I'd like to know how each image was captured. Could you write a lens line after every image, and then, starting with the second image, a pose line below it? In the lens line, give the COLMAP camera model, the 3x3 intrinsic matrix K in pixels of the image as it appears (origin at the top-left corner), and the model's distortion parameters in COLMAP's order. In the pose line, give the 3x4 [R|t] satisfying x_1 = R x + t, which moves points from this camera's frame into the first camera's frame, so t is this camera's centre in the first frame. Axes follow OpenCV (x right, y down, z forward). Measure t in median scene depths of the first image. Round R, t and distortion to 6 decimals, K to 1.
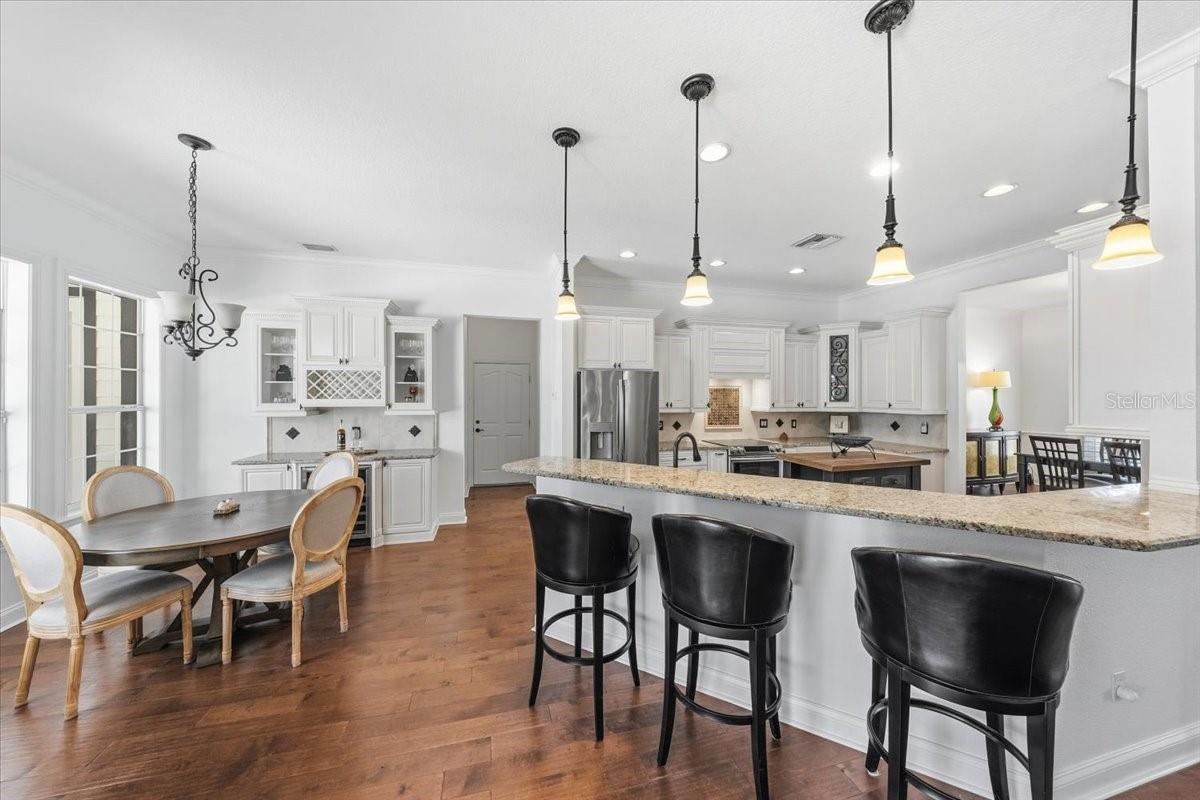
lens RADIAL K [[417.8, 0, 594.5], [0, 417.8, 395.6], [0, 0, 1]] dist [-0.000282, -0.000148]
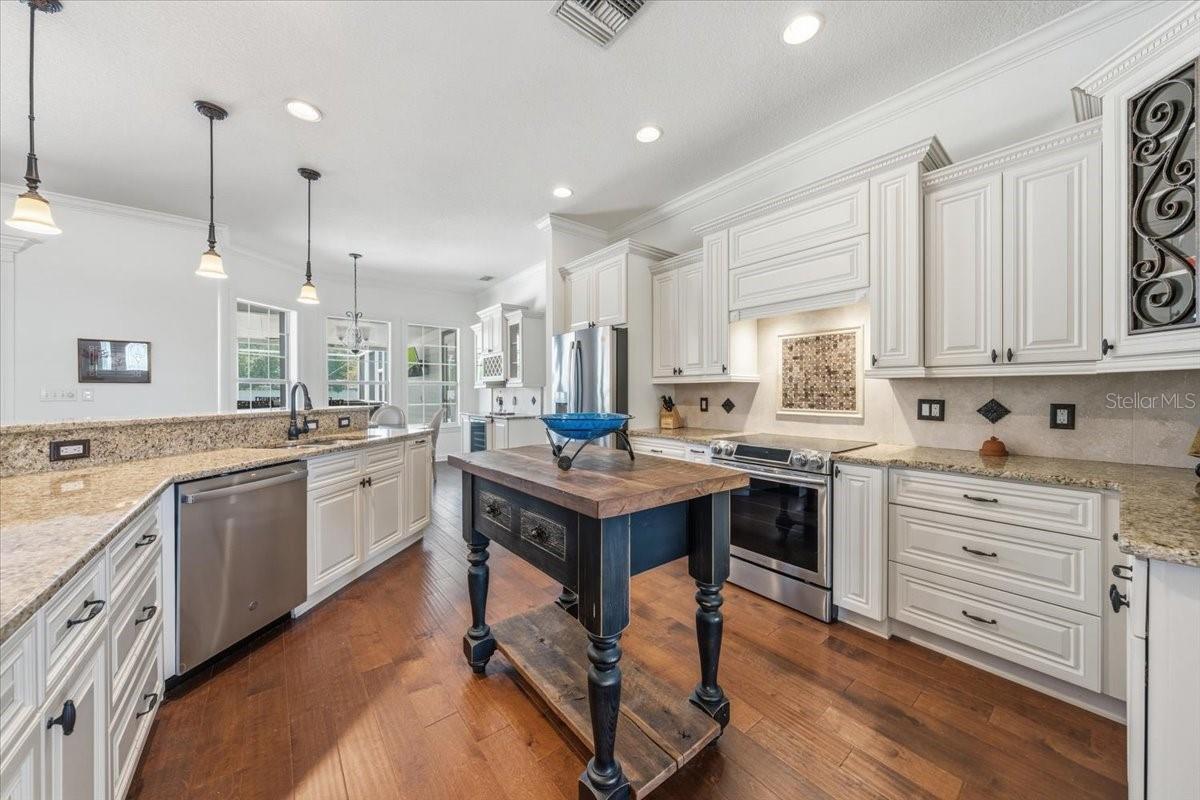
lens RADIAL K [[417.8, 0, 594.5], [0, 417.8, 395.6], [0, 0, 1]] dist [-0.000282, -0.000148]
pose [[0.387905, 0.005204, -0.921685, 0.815432], [0.000838, 0.999982, 0.005999, 0.062304], [0.921699, -0.003100, 0.387894, 0.675700]]
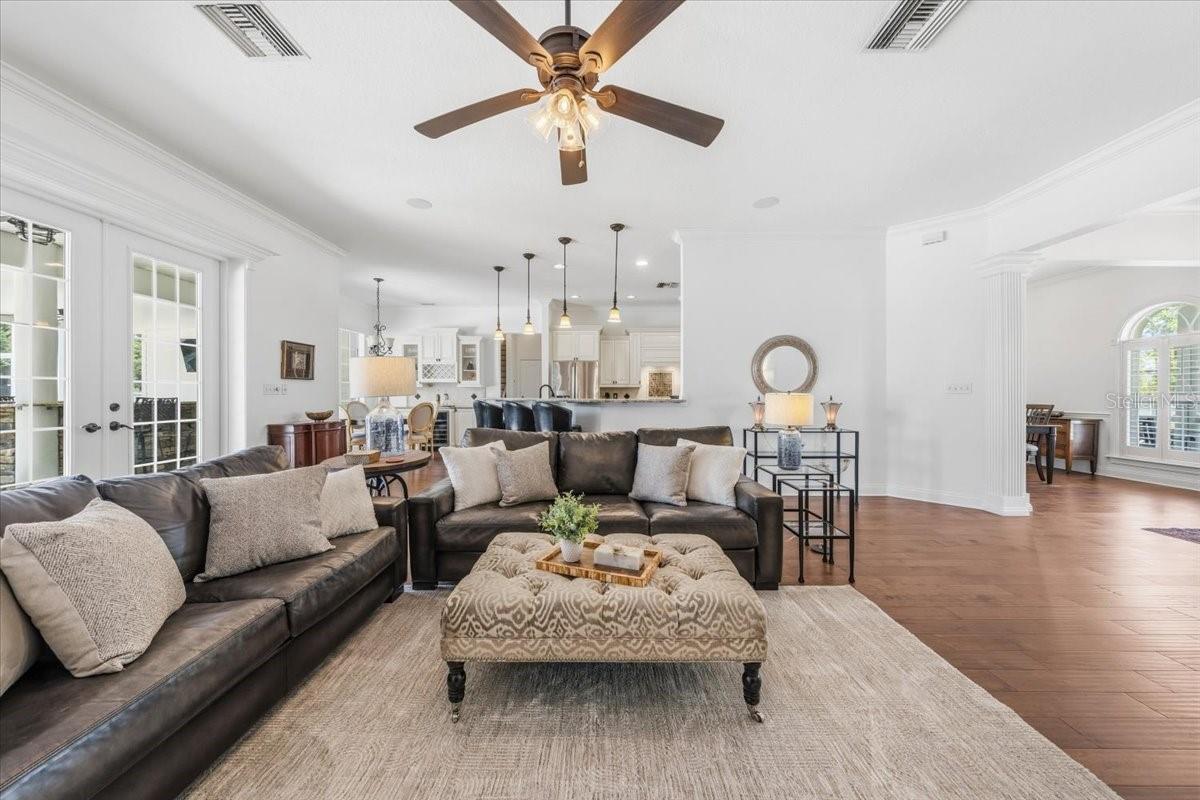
lens RADIAL K [[417.8, 0, 594.5], [0, 417.8, 395.6], [0, 0, 1]] dist [-0.000282, -0.000148]
pose [[0.961556, 0.001805, -0.274602, 0.604183], [-0.000455, 0.999988, 0.004978, 0.071895], [0.274607, -0.004662, 0.961545, -0.651142]]
